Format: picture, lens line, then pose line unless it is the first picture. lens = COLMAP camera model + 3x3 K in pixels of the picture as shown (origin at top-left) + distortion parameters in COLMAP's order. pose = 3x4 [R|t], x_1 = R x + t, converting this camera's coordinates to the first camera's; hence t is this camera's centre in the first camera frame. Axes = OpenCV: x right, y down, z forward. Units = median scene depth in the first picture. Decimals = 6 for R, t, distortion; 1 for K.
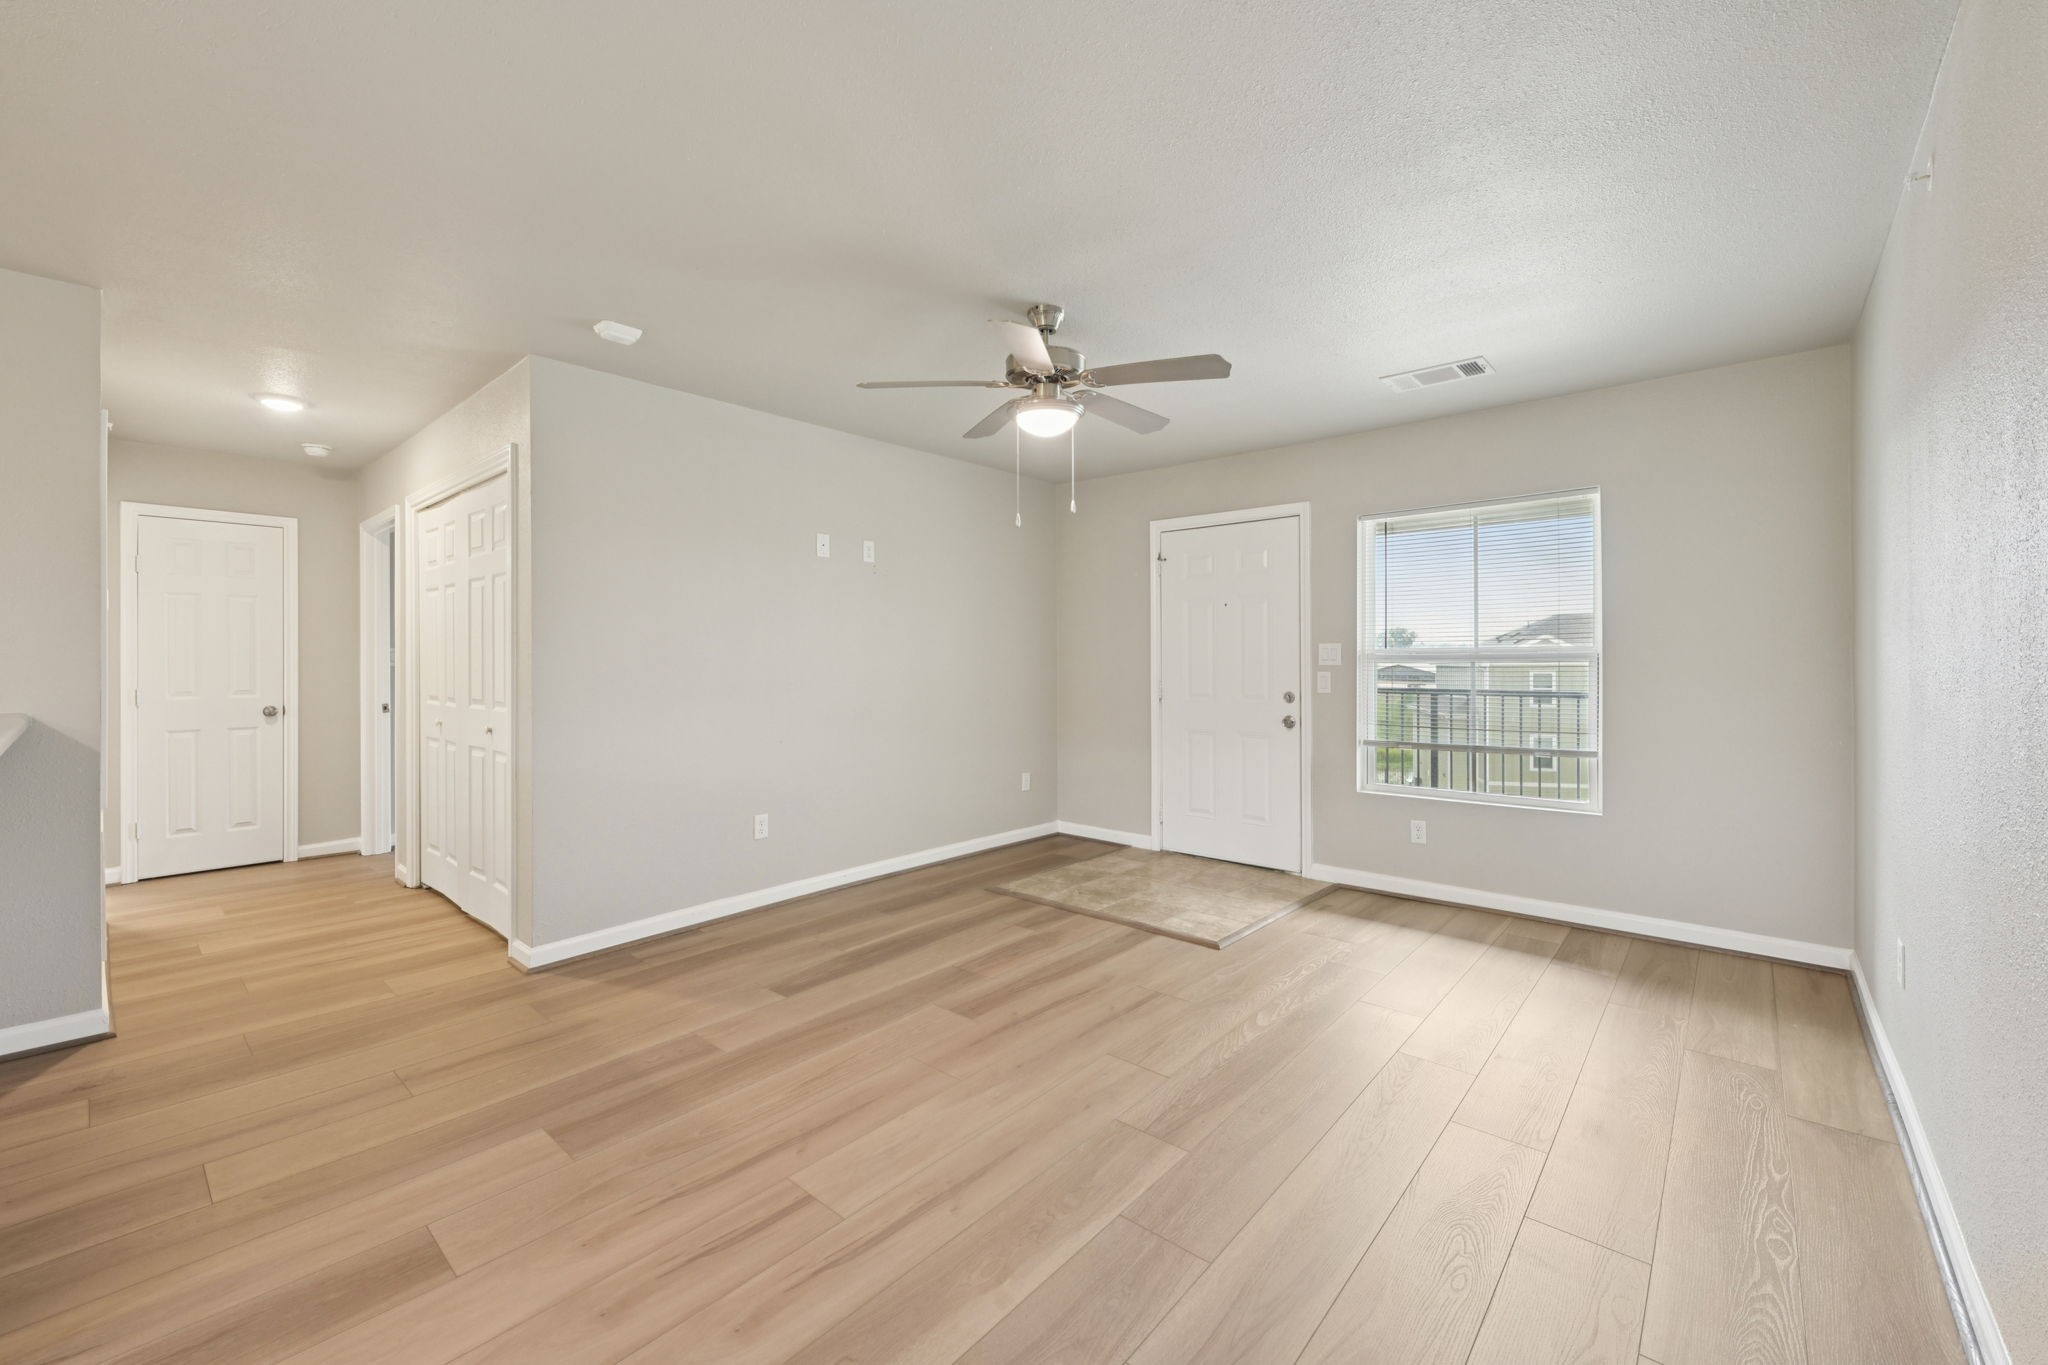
lens RADIAL K [[826.0, 0, 1026.3], [0, 826.0, 654.6], [0, 0, 1]] dist [-0.001516, -0.000085]
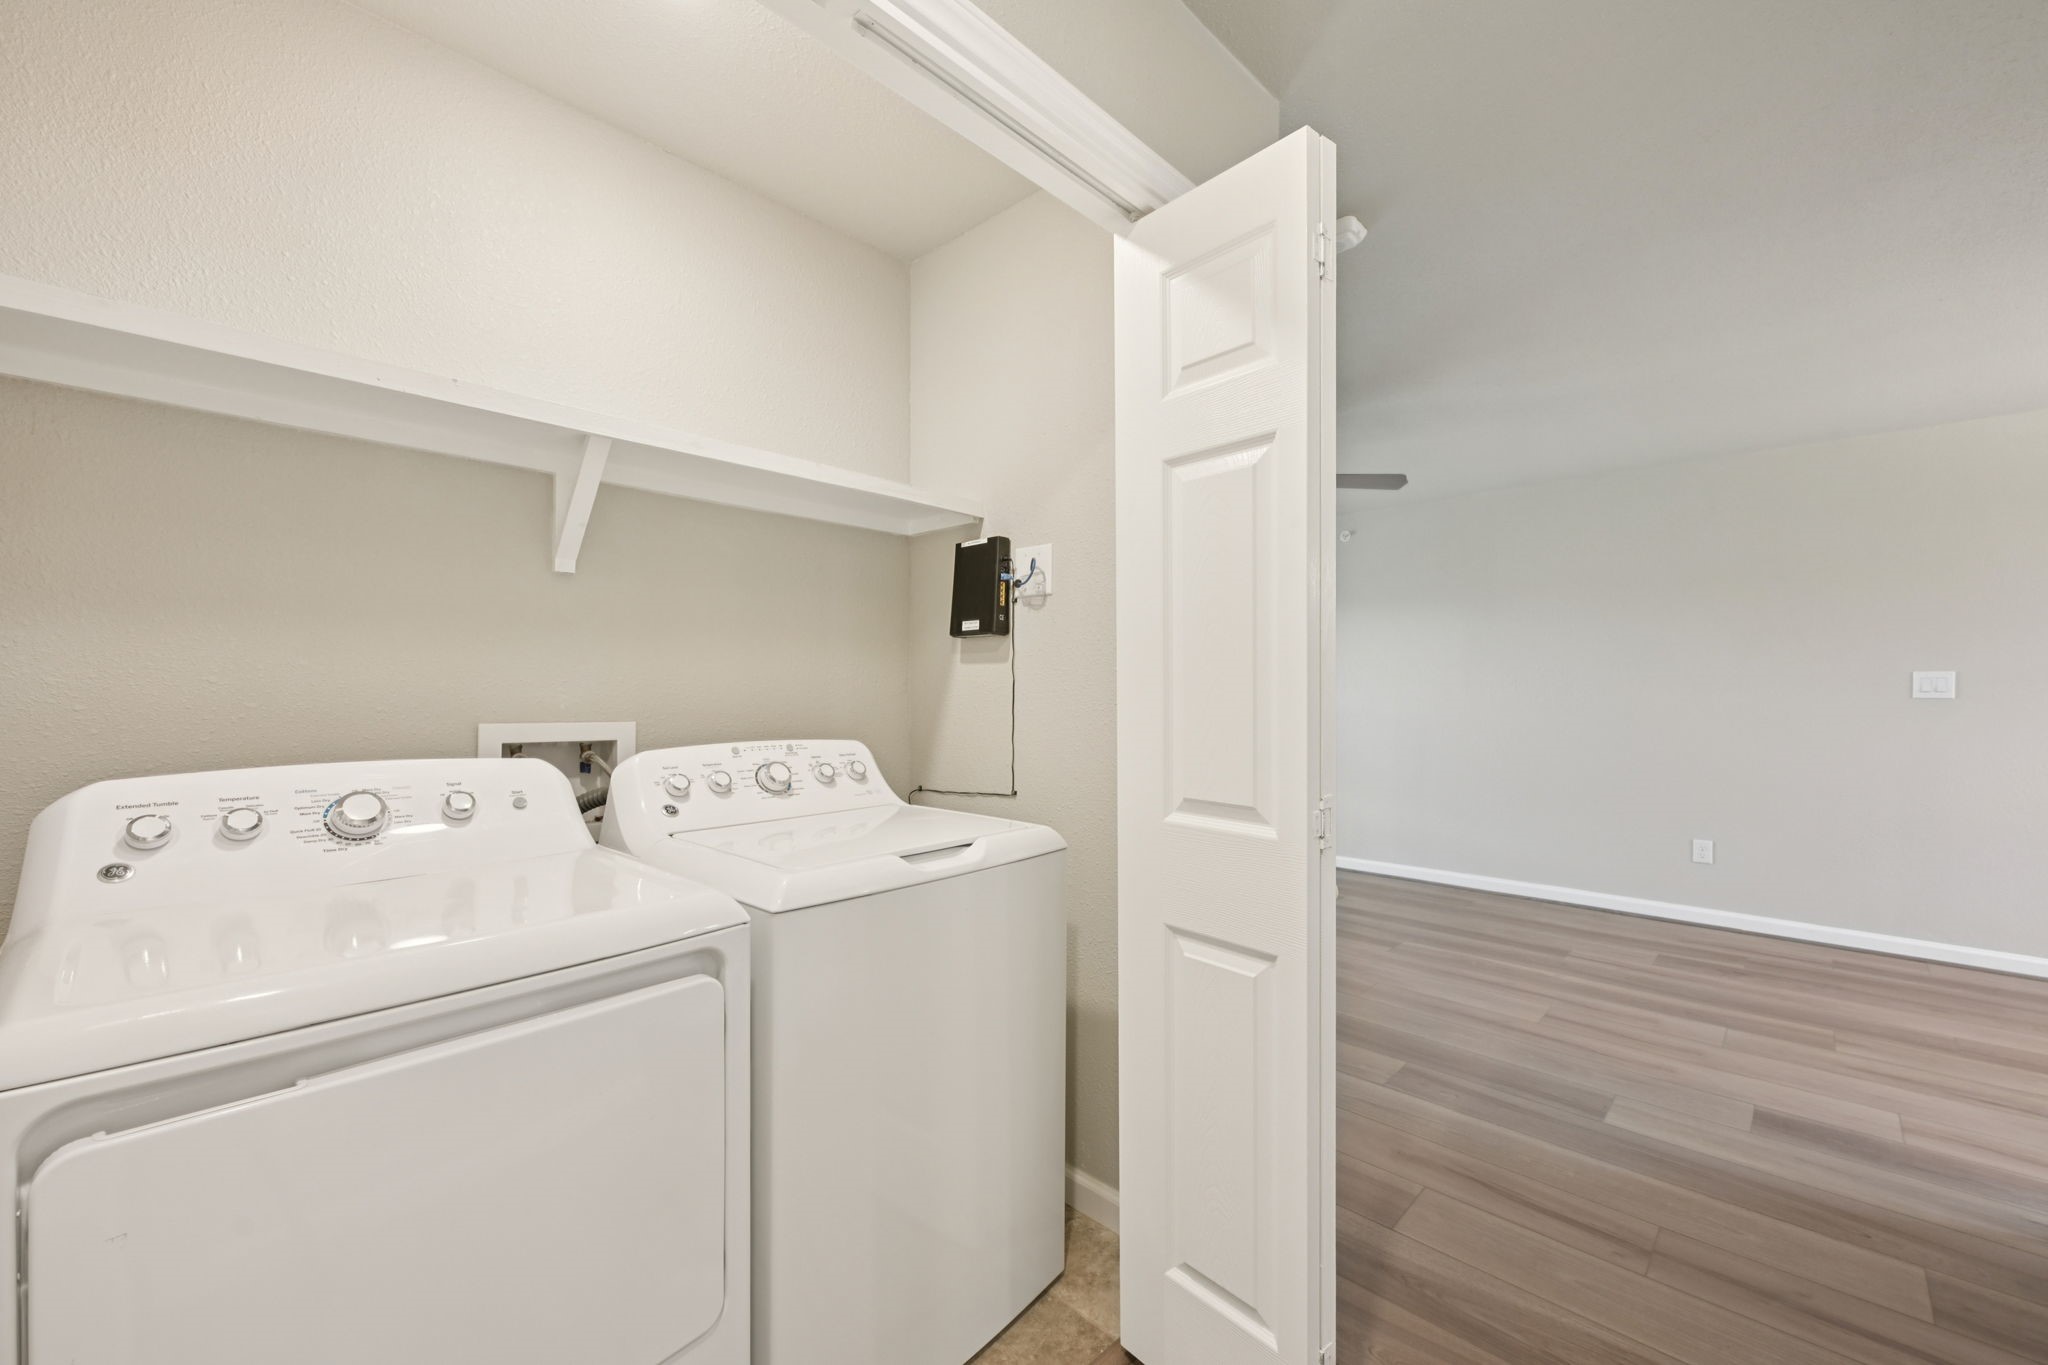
lens RADIAL K [[810.8, 0, 1025.1], [0, 810.8, 695.2], [0, 0, 1]] dist [-0.000247, 0.000252]
pose [[0.058434, -0.002777, 0.998287, -0.853466], [-0.007321, 0.999968, 0.003210, 0.005740], [-0.998264, -0.007496, 0.058411, 0.855723]]
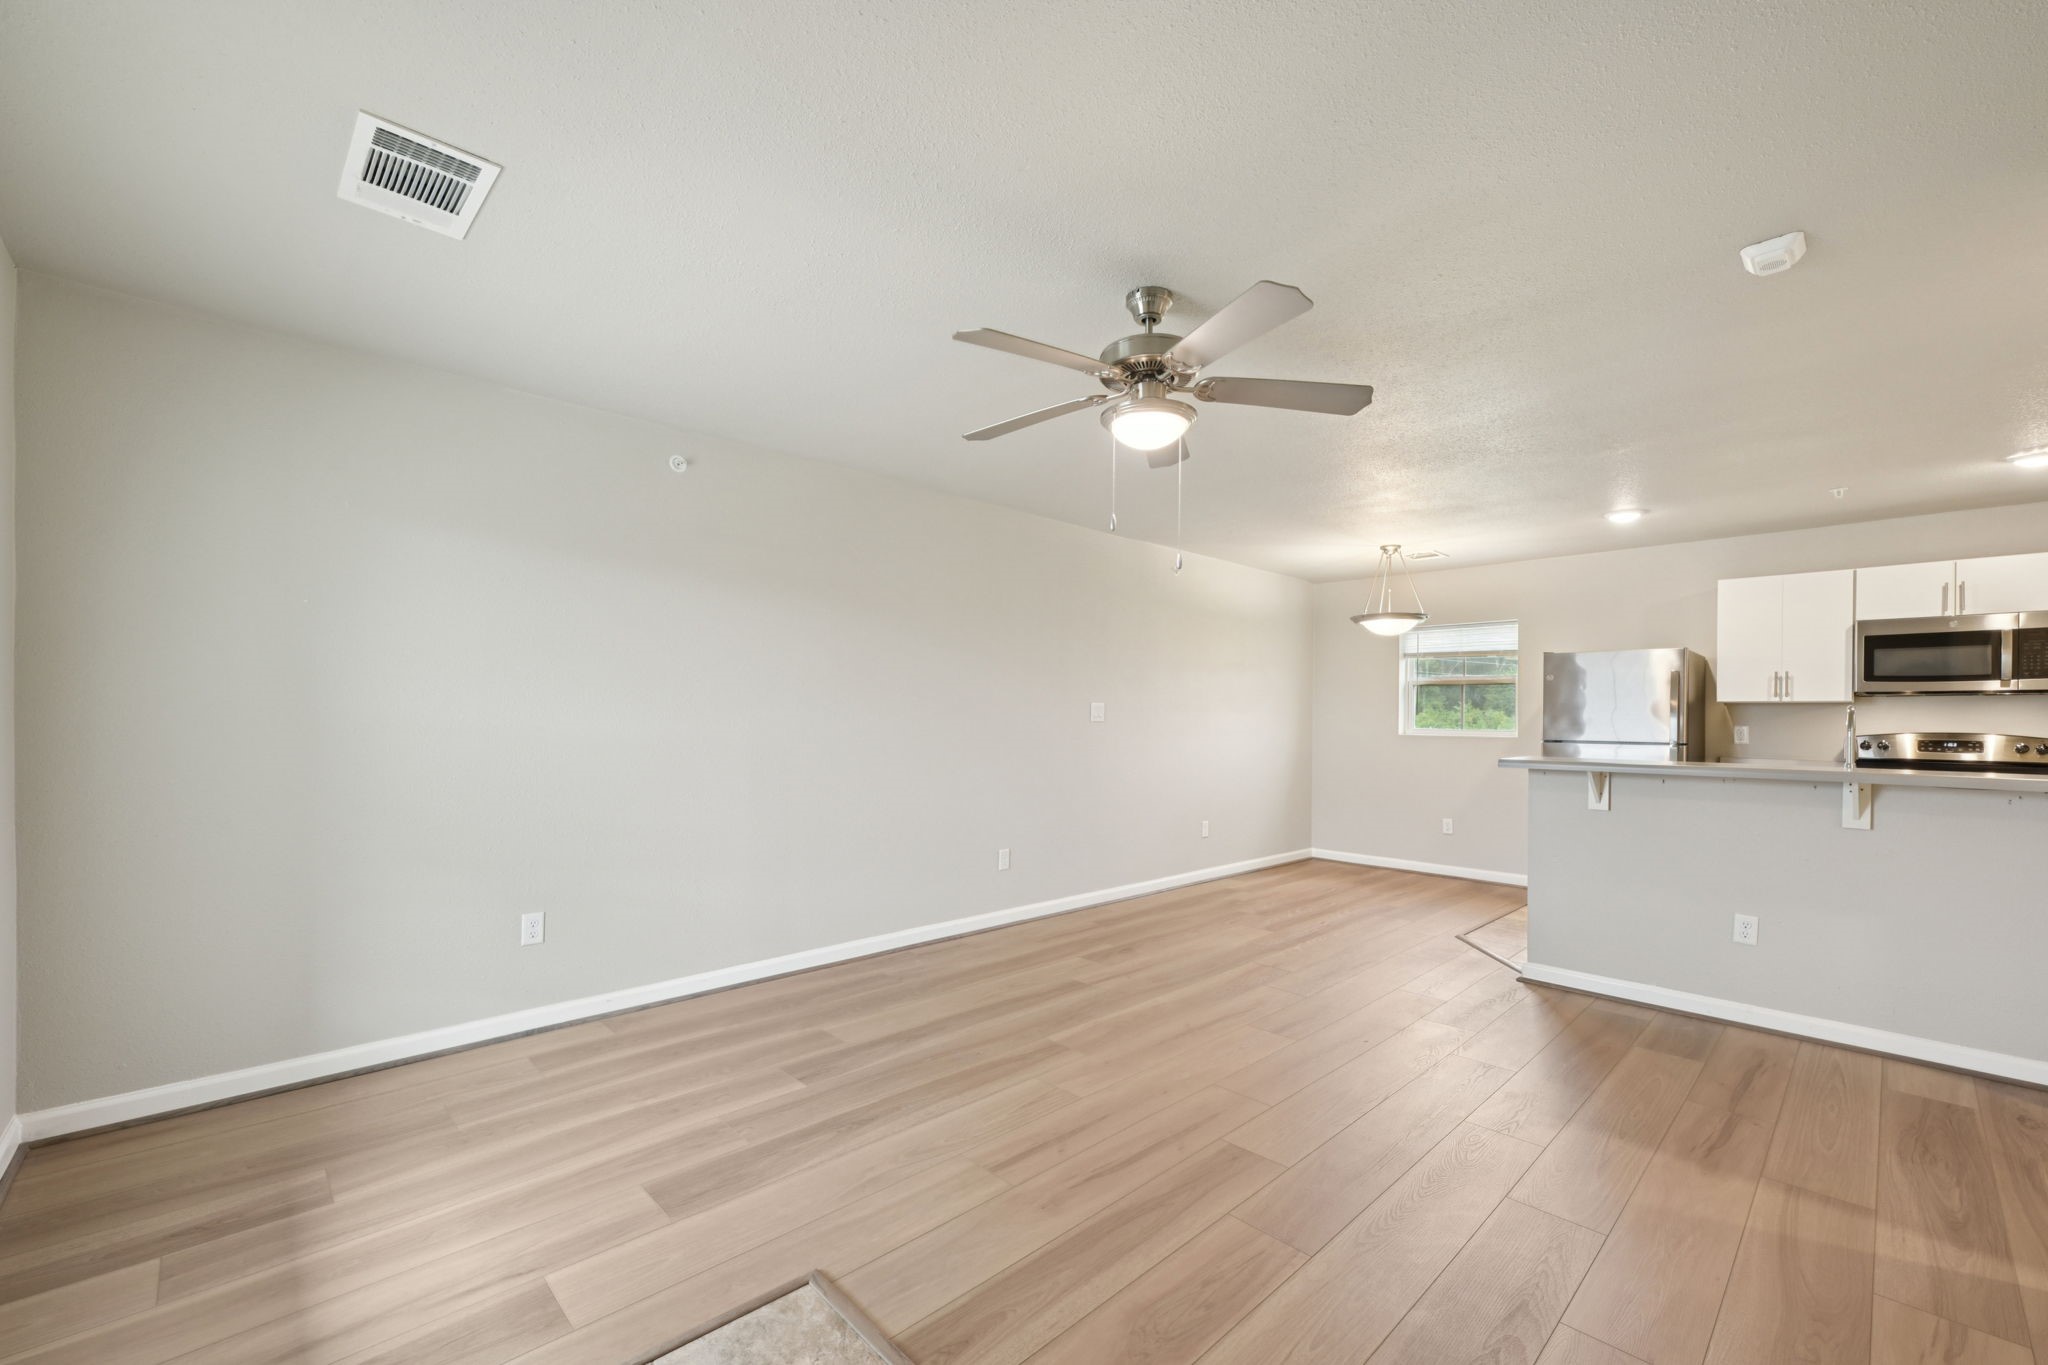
lens RADIAL K [[848.1, 0, 1029.8], [0, 848.1, 719.5], [0, 0, 1]] dist [-0.000066, -0.000025]
pose [[-0.996244, -0.008850, 0.086140, 0.045021], [-0.008808, 0.999961, 0.000878, 0.002671], [-0.086144, 0.000116, -0.996283, 1.227664]]
